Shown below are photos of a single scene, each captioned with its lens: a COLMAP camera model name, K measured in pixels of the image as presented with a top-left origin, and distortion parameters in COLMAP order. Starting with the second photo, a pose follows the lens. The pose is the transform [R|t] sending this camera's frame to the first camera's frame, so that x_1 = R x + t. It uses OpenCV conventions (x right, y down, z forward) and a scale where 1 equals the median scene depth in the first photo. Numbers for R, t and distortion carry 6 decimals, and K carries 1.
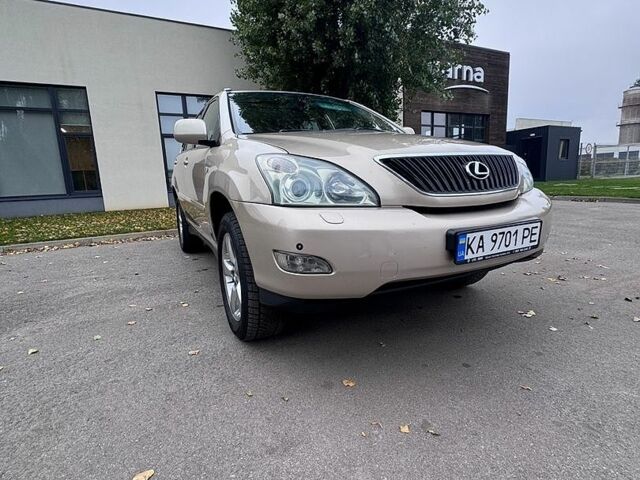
lens RADIAL K [[342.2, 0, 320.1], [0, 342.2, 239.8], [0, 0, 1]] dist [-0.001307, 0.000332]
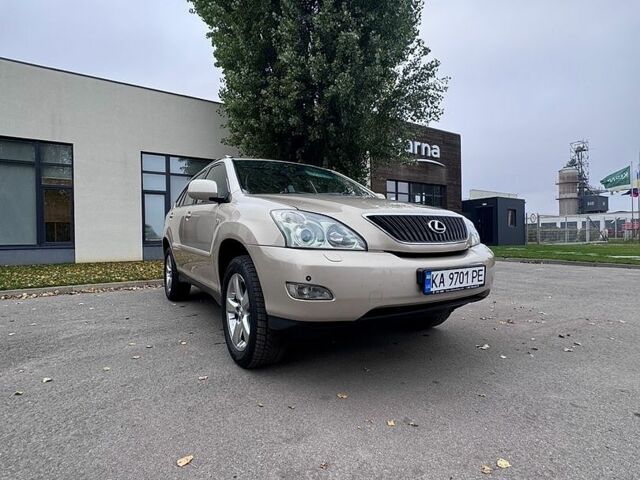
lens RADIAL K [[342.2, 0, 320.4], [0, 342.2, 239.9], [0, 0, 1]] dist [-0.001307, 0.000332]
pose [[0.995415, 0.027598, 0.091582, -0.100046], [-0.011296, 0.984688, -0.173962, 0.073490], [-0.094981, 0.172130, 0.980485, -0.226040]]
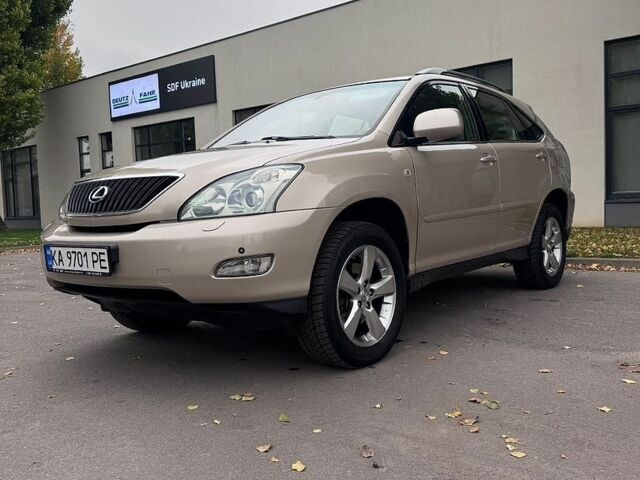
lens RADIAL K [[607.0, 0, 321.5], [0, 607.0, 243.3], [0, 0, 1]] dist [0.034378, 0.000000]
pose [[0.402825, 0.088507, -0.910988, 2.096404], [-0.146729, 0.988685, 0.031175, -0.179655], [0.903439, 0.121110, 0.411254, 0.724243]]
